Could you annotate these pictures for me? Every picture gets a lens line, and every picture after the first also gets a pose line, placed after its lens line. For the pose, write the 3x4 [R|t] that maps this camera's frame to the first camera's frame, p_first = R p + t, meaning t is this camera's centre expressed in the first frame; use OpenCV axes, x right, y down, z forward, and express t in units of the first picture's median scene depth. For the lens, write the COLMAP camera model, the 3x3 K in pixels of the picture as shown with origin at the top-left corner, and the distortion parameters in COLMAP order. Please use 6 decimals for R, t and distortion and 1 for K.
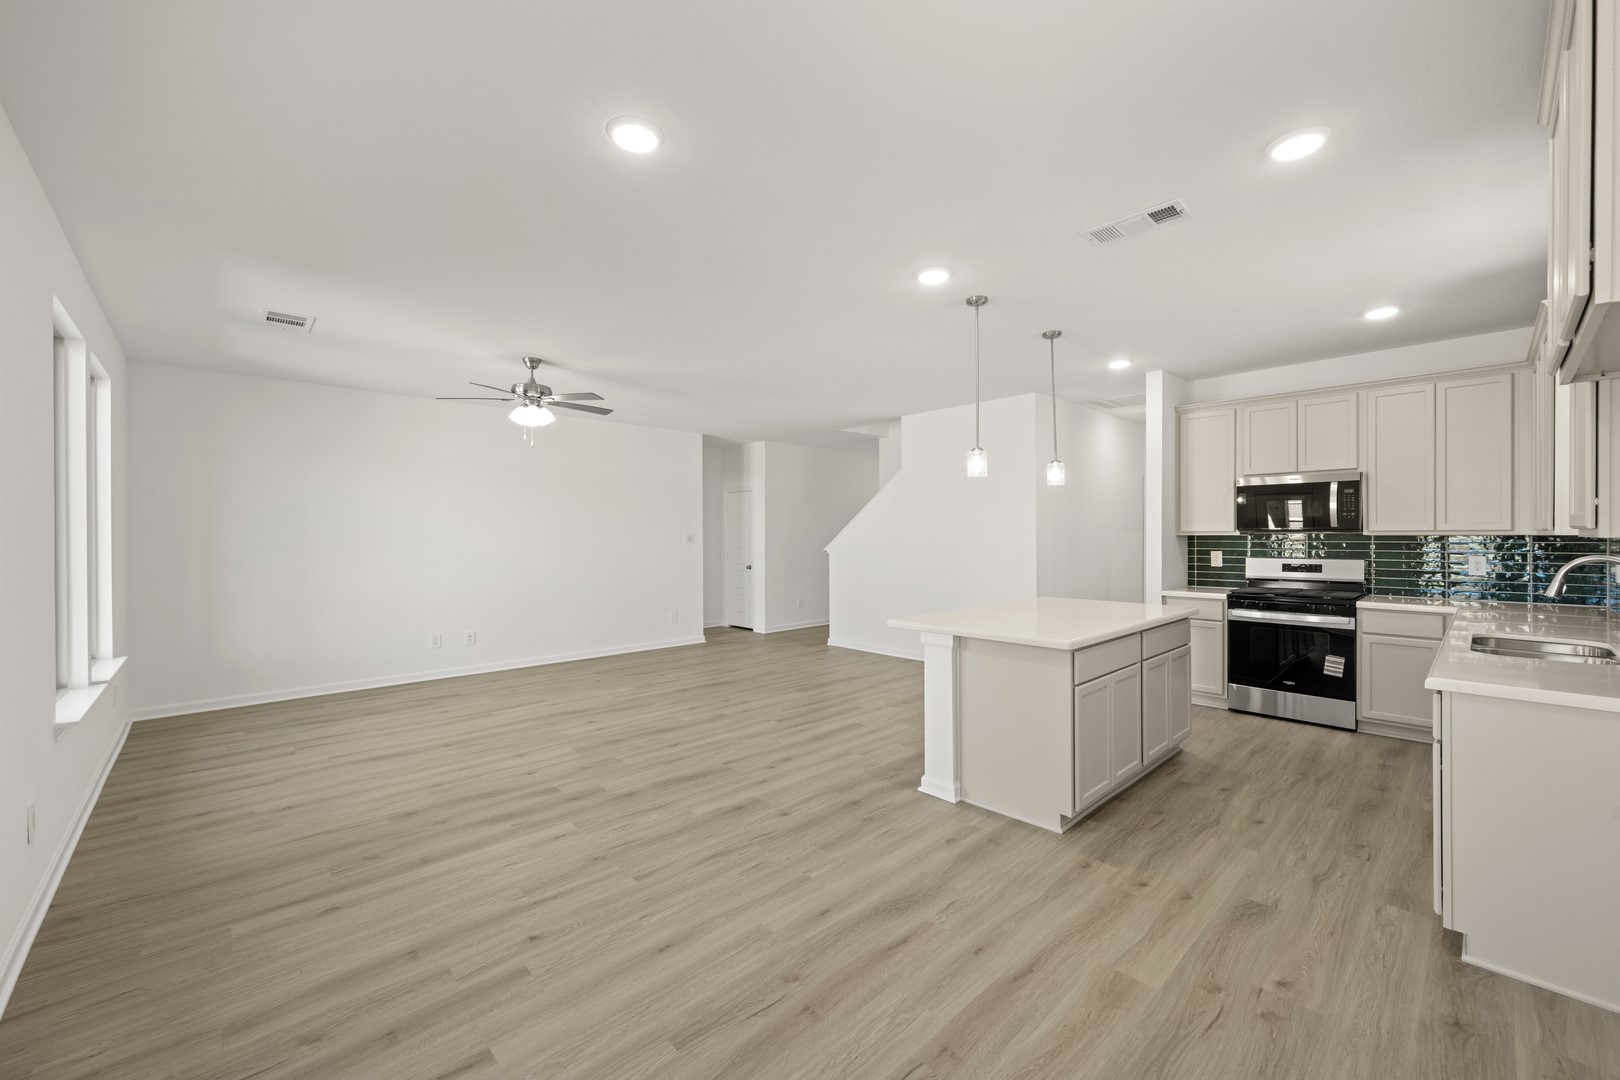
lens RADIAL K [[636.7, 0, 813.7], [0, 636.7, 535.6], [0, 0, 1]] dist [0.000422, 0.000357]
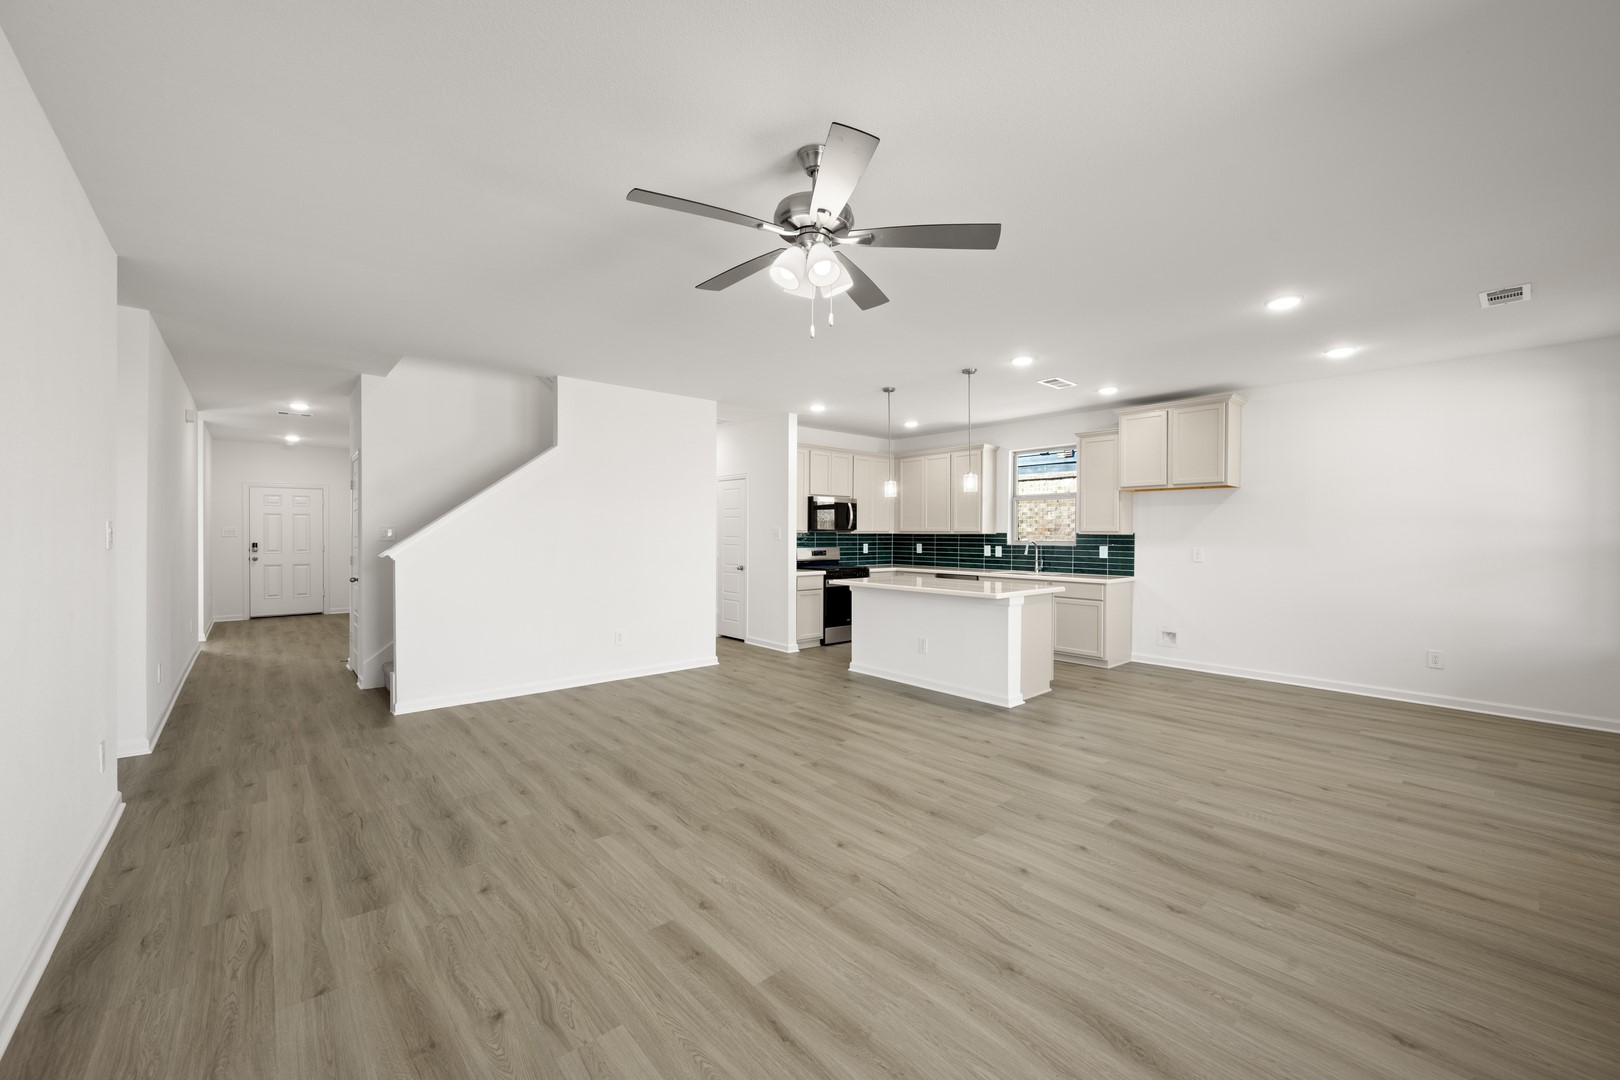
lens RADIAL K [[636.7, 0, 816.0], [0, 636.7, 535.2], [0, 0, 1]] dist [0.000422, 0.000357]
pose [[0.037050, 0.003478, 0.999307, -0.968571], [-0.001806, 0.999993, -0.003414, 0.010806], [-0.999312, -0.001678, 0.037056, 1.036945]]
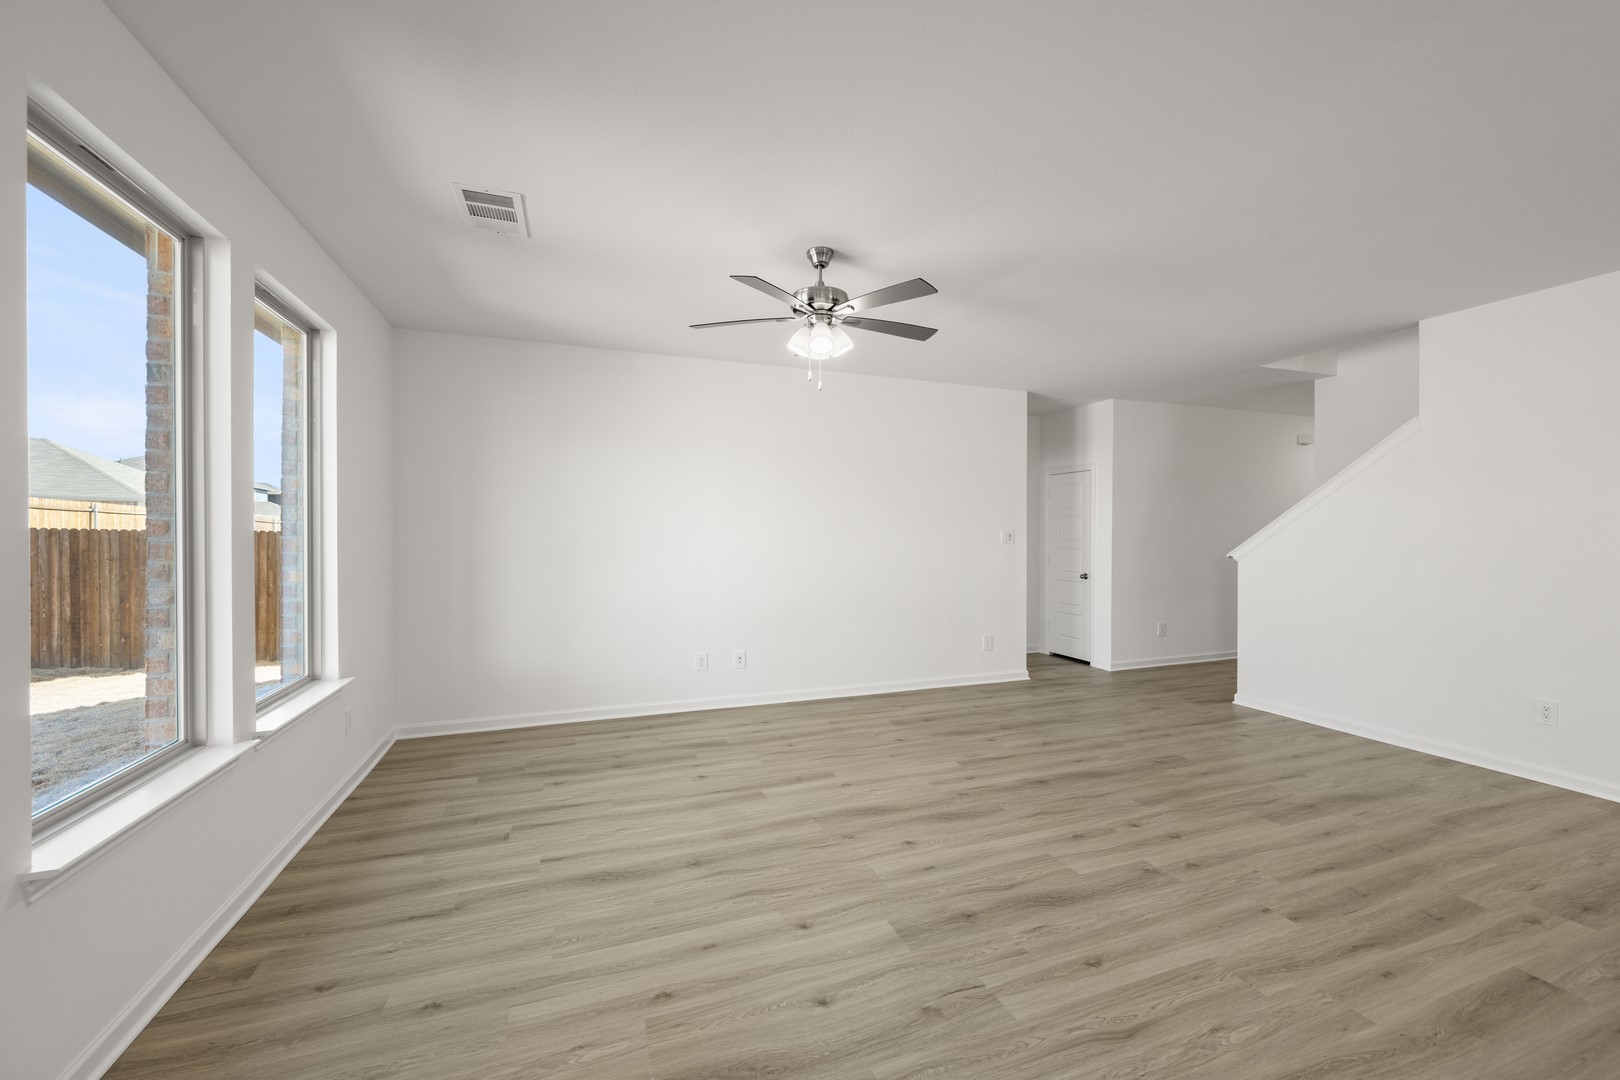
lens RADIAL K [[636.7, 0, 814.2], [0, 636.7, 541.7], [0, 0, 1]] dist [0.000422, 0.000357]
pose [[0.921988, 0.010873, -0.387065, -0.212040], [-0.005969, 0.999886, 0.013870, 0.003880], [0.387171, -0.010477, 0.921948, 0.436031]]
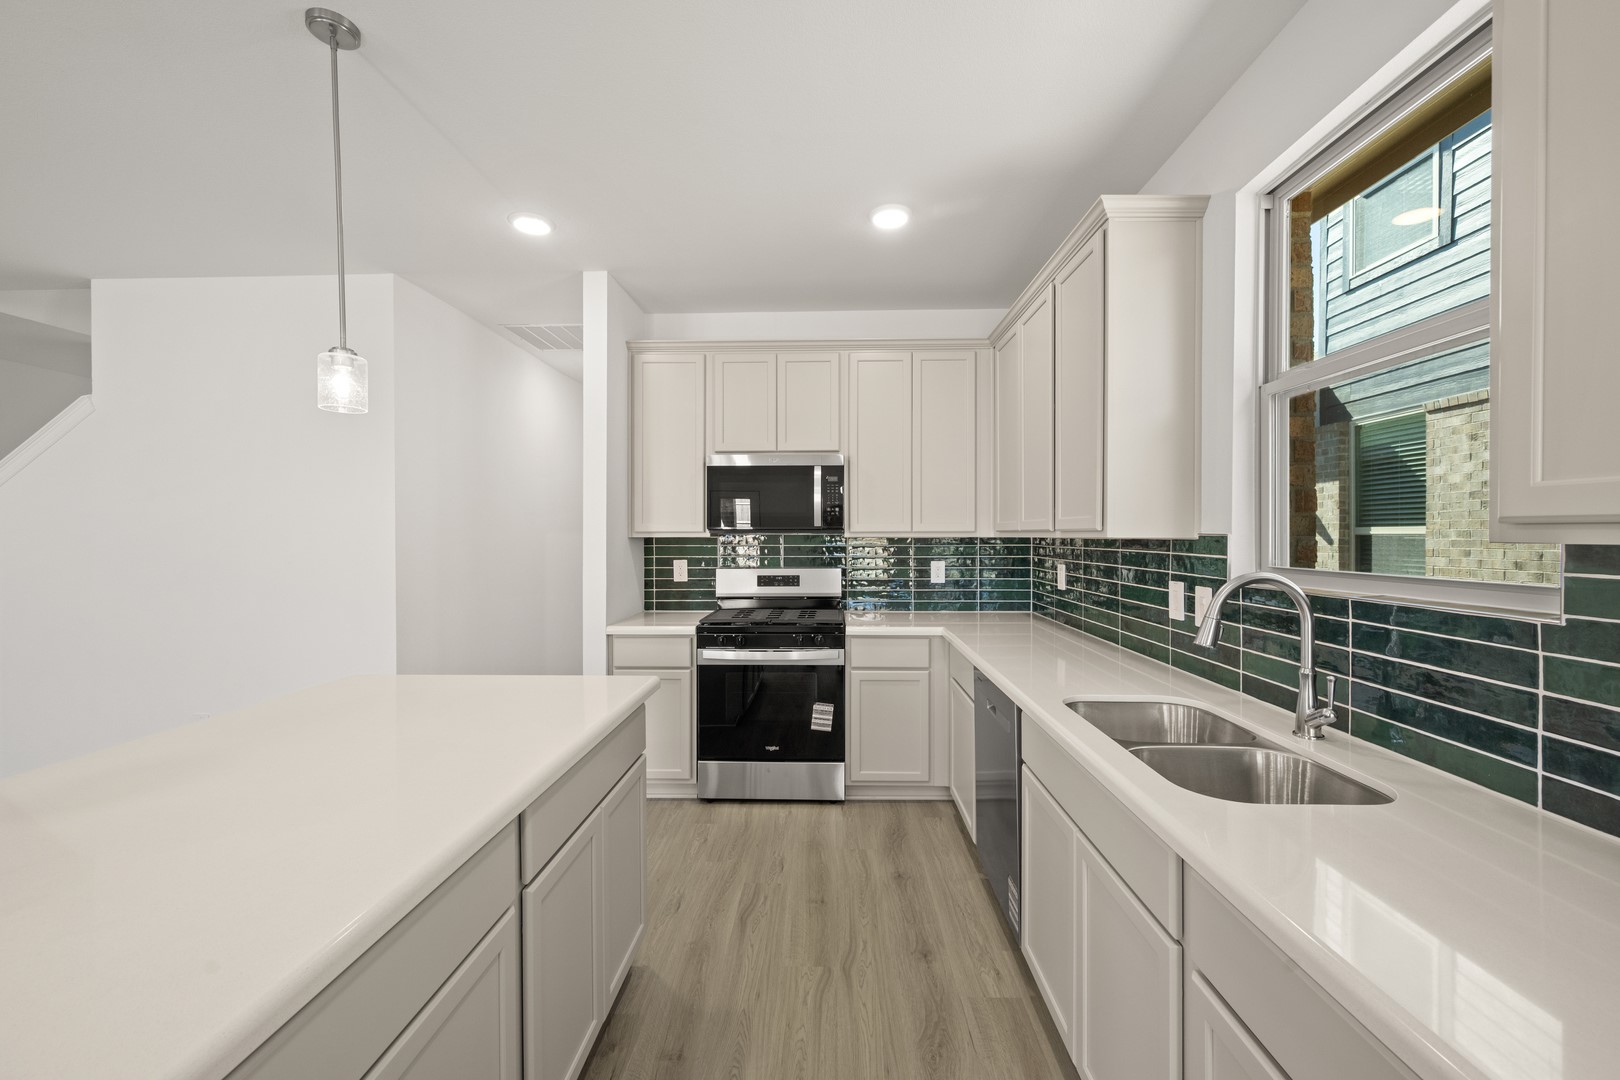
lens RADIAL K [[636.7, 0, 814.5], [0, 636.7, 537.9], [0, 0, 1]] dist [0.000422, 0.000357]
pose [[0.705769, 0.000557, 0.708442, 0.286902], [-0.000847, 1.000000, 0.000057, 0.000007], [-0.708442, -0.000640, 0.705769, 0.479039]]
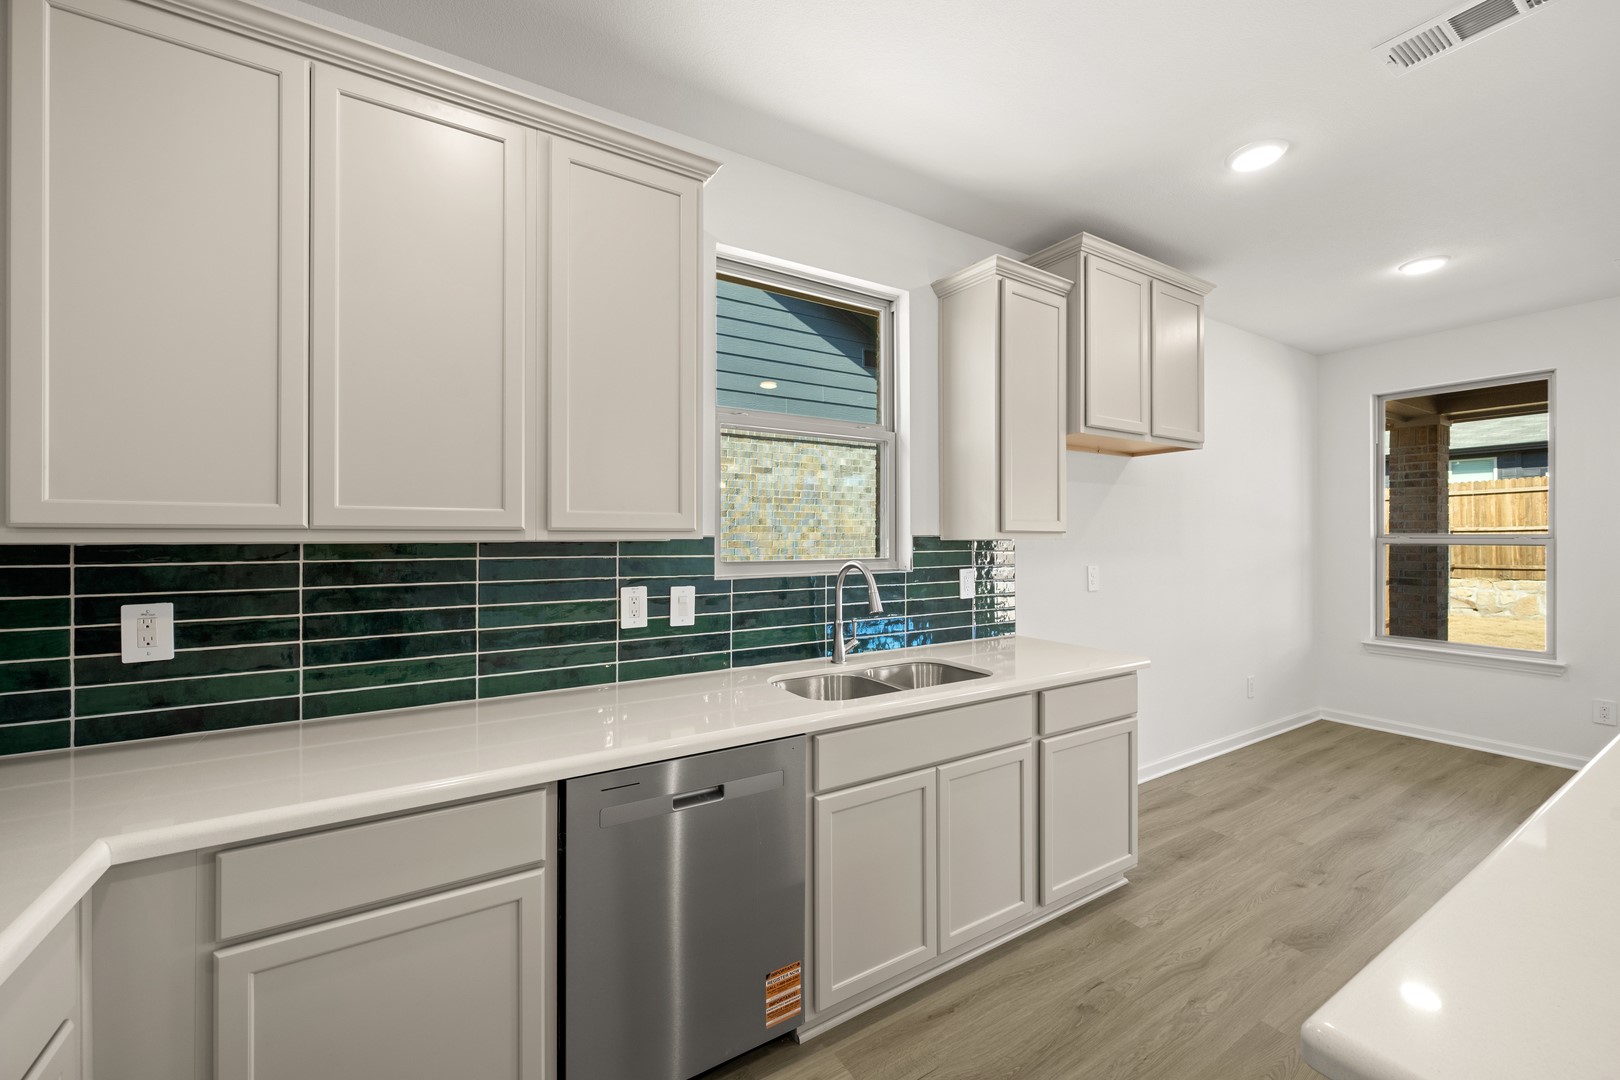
lens RADIAL K [[636.7, 0, 815.1], [0, 636.7, 533.9], [0, 0, 1]] dist [0.000422, 0.000357]
pose [[-0.980678, 0.002475, 0.195615, 0.609971], [0.002615, 0.999996, 0.000457, -0.004003], [-0.195613, 0.000959, -0.980681, 1.037360]]
